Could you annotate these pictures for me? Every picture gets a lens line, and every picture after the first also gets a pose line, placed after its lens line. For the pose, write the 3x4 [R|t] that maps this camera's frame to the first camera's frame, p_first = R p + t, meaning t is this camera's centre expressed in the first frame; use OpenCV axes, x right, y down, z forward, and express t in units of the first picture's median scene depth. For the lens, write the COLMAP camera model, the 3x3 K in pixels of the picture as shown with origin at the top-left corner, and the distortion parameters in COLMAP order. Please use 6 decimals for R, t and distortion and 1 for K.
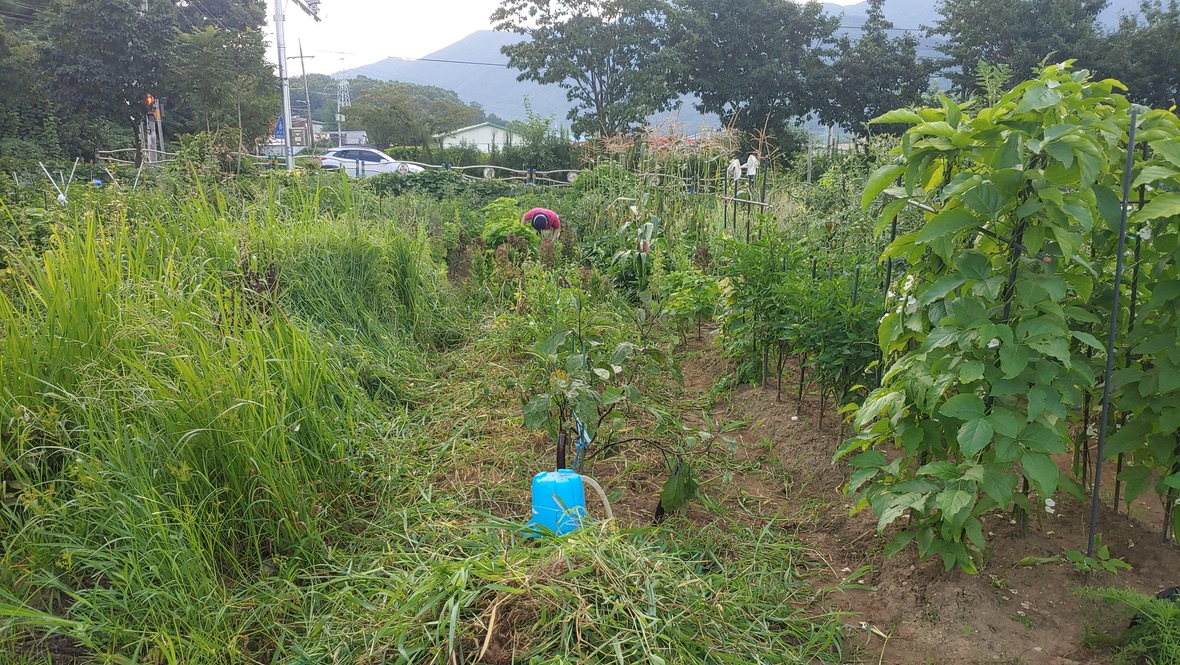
lens RADIAL K [[960.2, 0, 590.0], [0, 960.2, 332.5], [0, 0, 1]] dist [-0.014959, 0.002647]
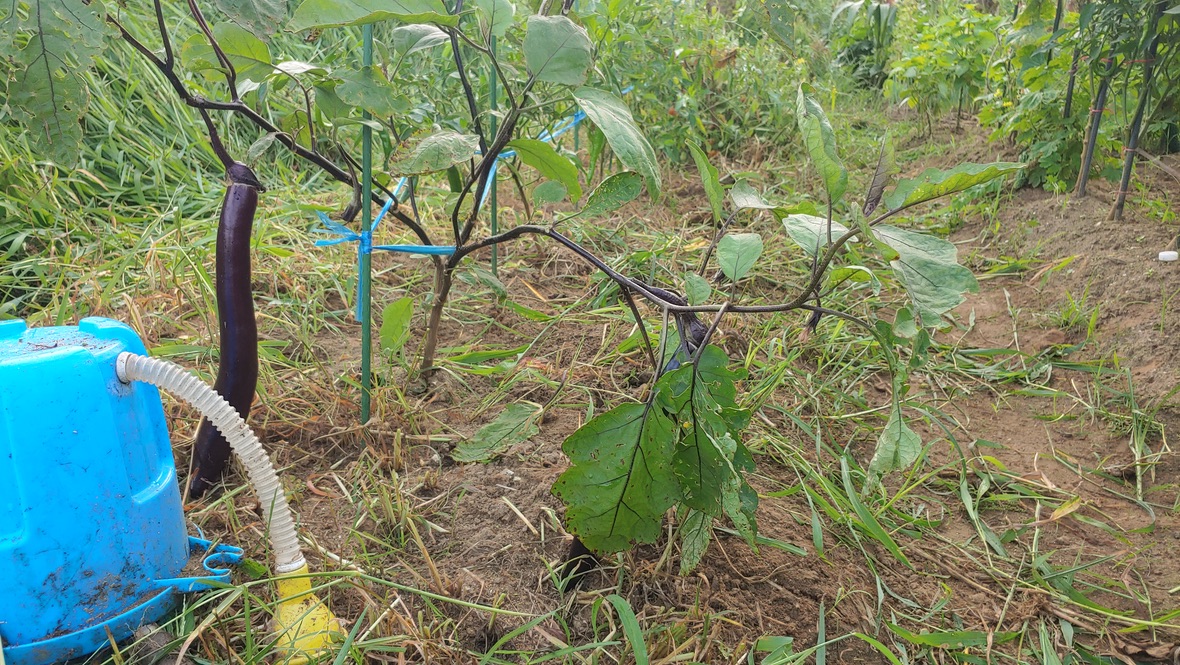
lens RADIAL K [[960.2, 0, 590.0], [0, 960.2, 332.5], [0, 0, 1]] dist [-0.014959, 0.002647]
pose [[0.960512, 0.106606, -0.257007, 0.019913], [-0.066791, 0.985022, 0.158966, 0.015257], [0.270104, -0.135523, 0.953246, 0.119795]]
